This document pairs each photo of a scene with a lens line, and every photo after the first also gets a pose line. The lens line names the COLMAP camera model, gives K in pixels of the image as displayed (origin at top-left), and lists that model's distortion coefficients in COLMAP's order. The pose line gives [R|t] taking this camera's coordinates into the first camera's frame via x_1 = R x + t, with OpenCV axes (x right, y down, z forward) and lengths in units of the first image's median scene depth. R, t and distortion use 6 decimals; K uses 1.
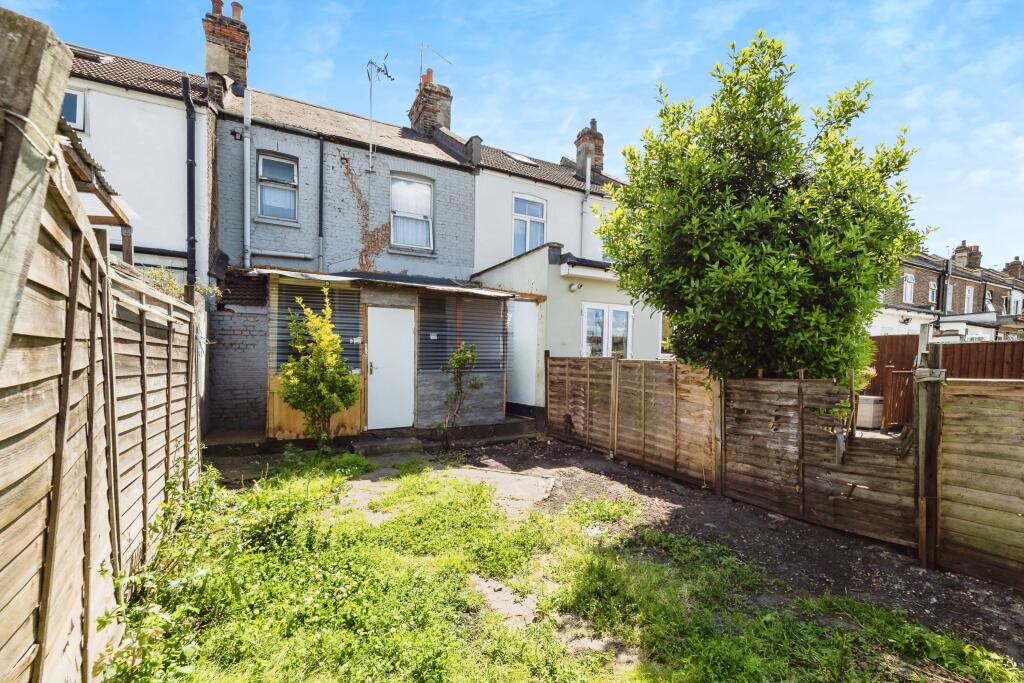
lens RADIAL K [[439.8, 0, 517.5], [0, 439.8, 340.5], [0, 0, 1]] dist [-0.011389, 0.000464]
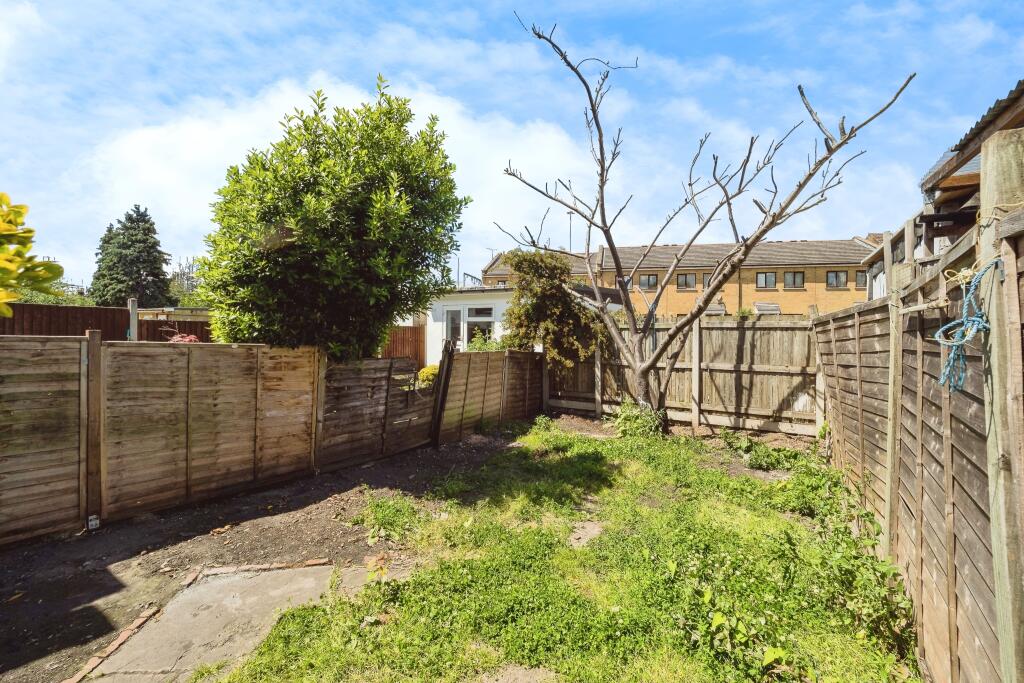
lens RADIAL K [[439.8, 0, 517.5], [0, 439.8, 340.5], [0, 0, 1]] dist [-0.011389, 0.000464]
pose [[-0.473286, -0.031108, 0.880360, -0.691707], [-0.070511, 0.997507, -0.002660, 0.010693], [-0.878082, -0.063334, -0.474299, 1.170852]]
